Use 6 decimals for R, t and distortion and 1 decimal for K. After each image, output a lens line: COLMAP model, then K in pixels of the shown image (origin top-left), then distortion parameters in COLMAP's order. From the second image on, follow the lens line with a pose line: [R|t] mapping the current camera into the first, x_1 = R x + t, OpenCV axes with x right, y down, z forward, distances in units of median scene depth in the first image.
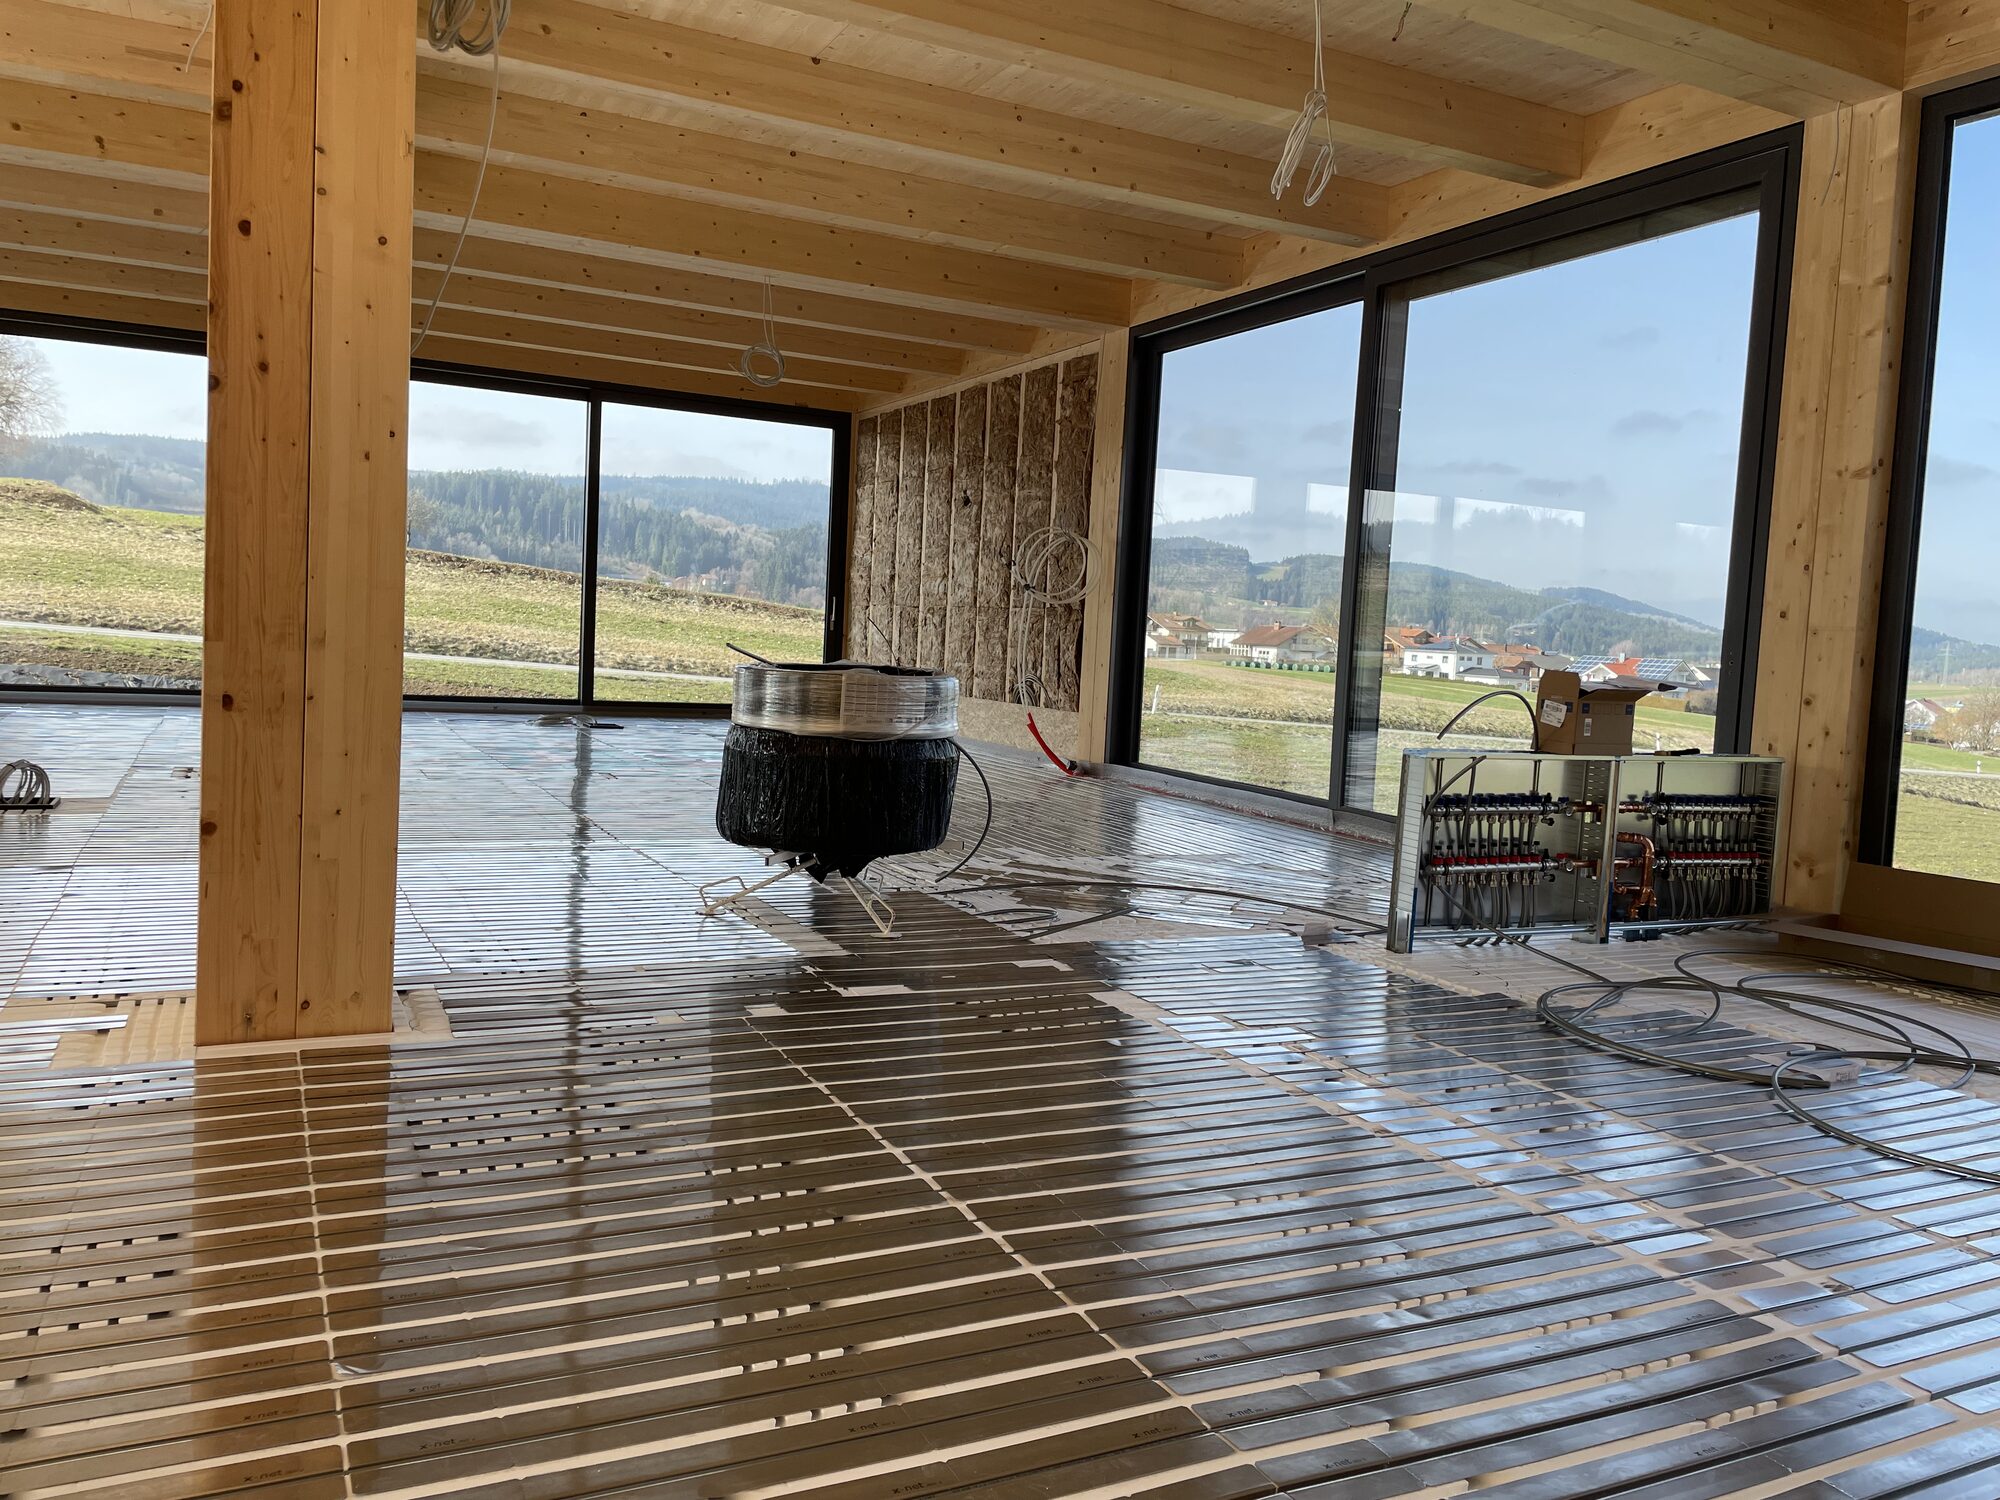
lens RADIAL K [[1509.2, 0, 1000.0], [0, 1509.2, 750.0], [0, 0, 1]] dist [0.116966, -0.150792]
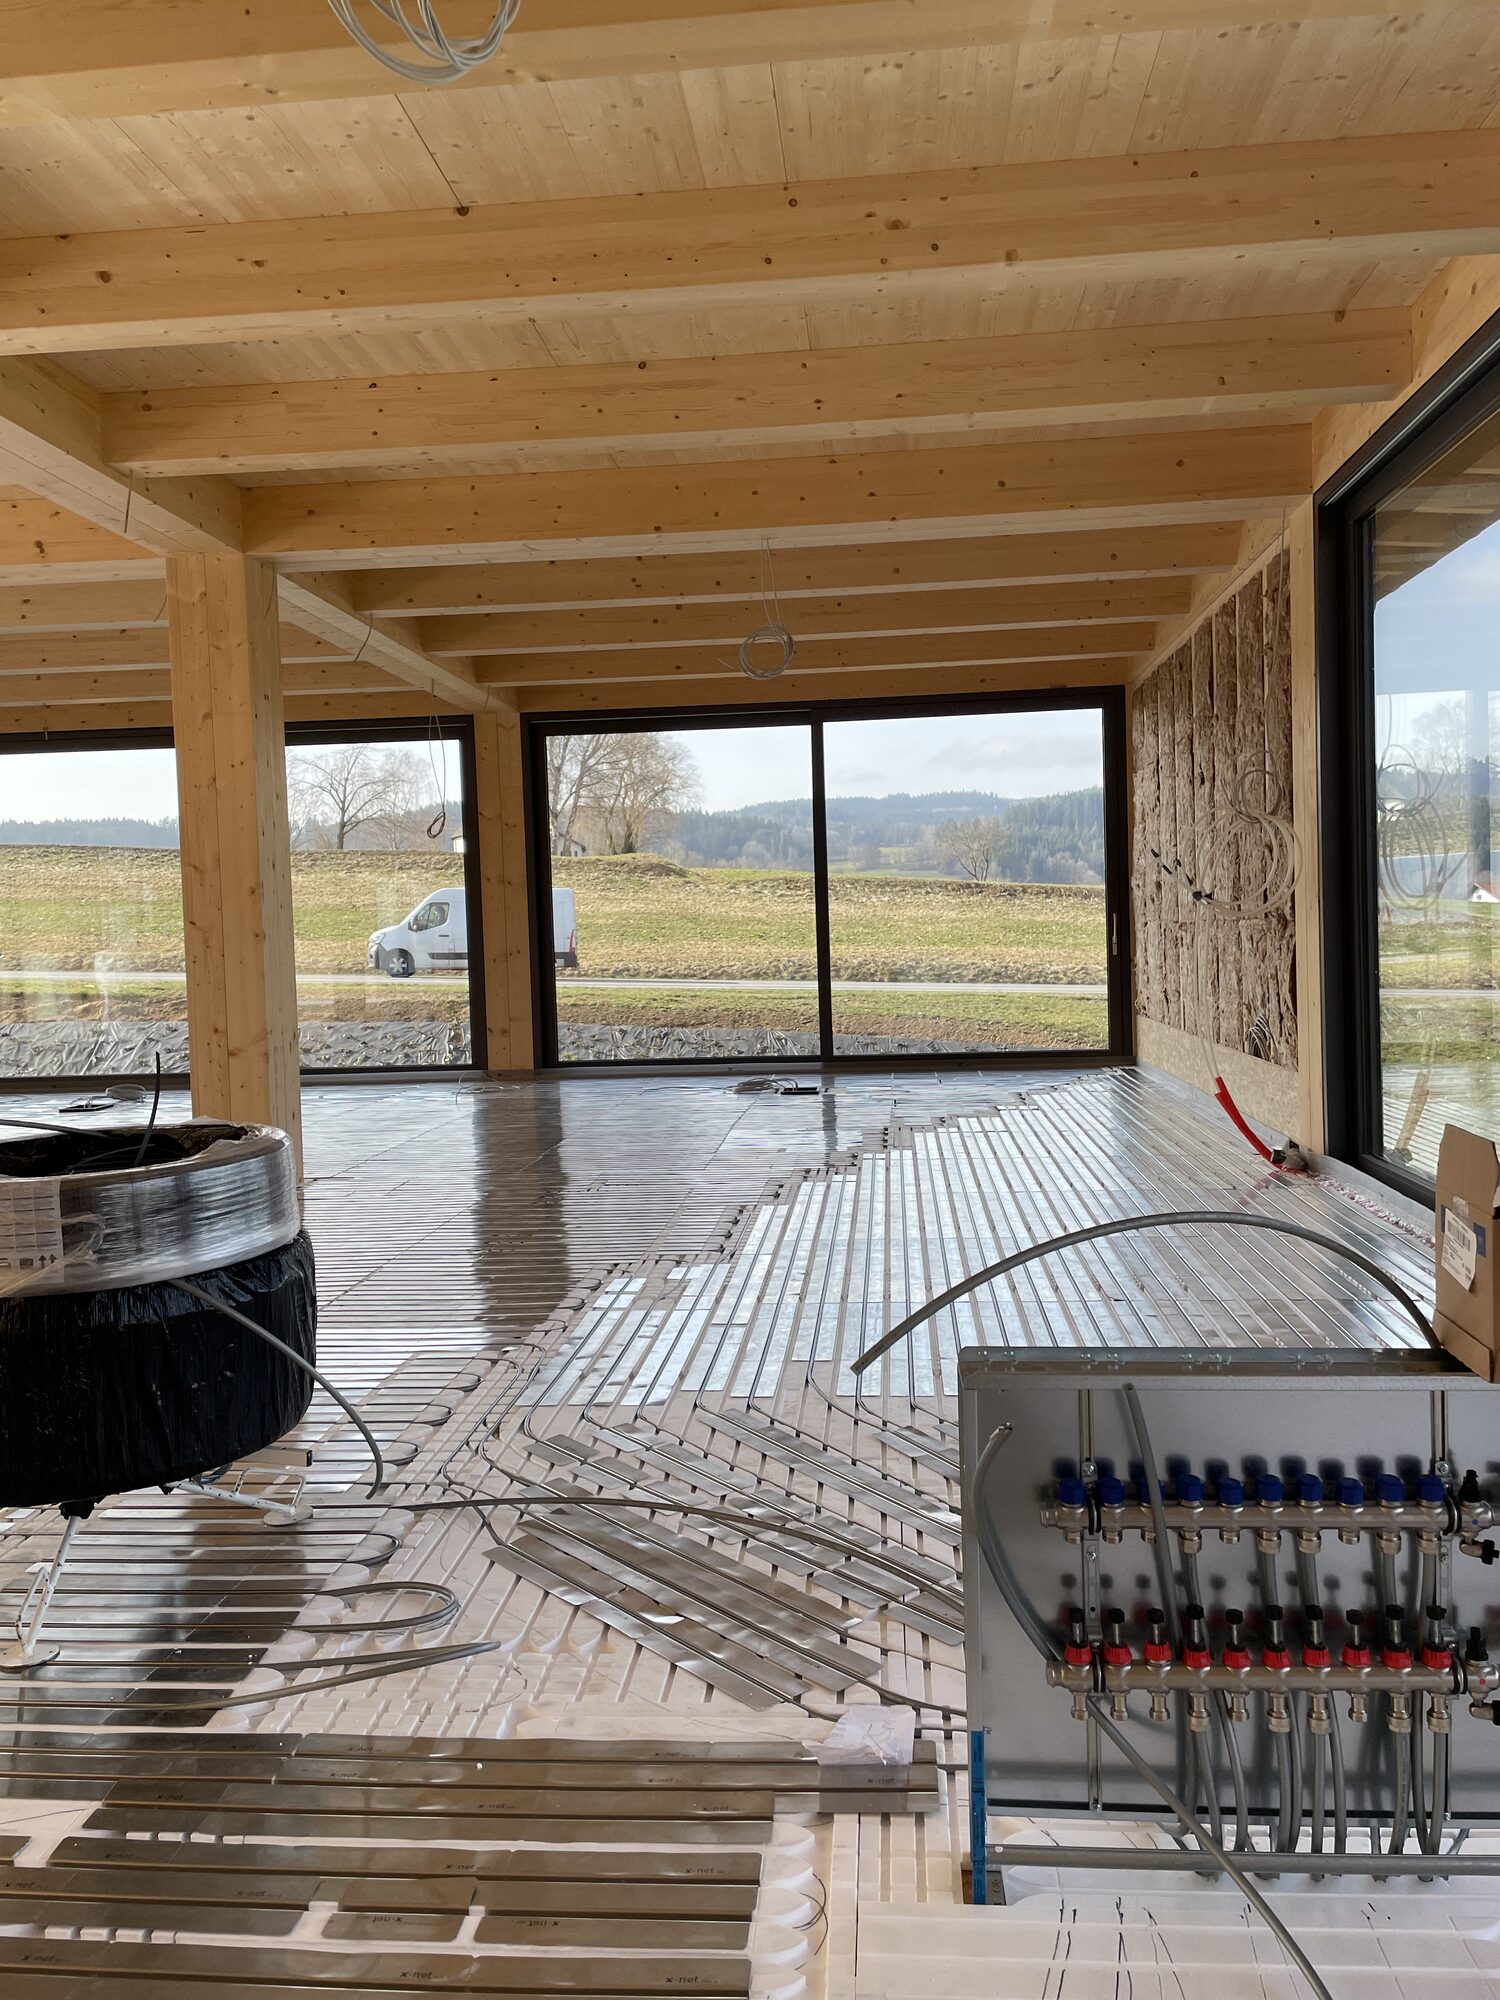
lens RADIAL K [[1509.2, 0, 749.5], [0, 1509.2, 986.6], [0, 0, 1]] dist [0.116966, -0.150792]
pose [[0.850246, -0.058728, -0.523100, 0.153923], [0.035295, 0.997881, -0.054664, -0.026818], [0.525201, 0.028015, 0.850517, 0.226231]]
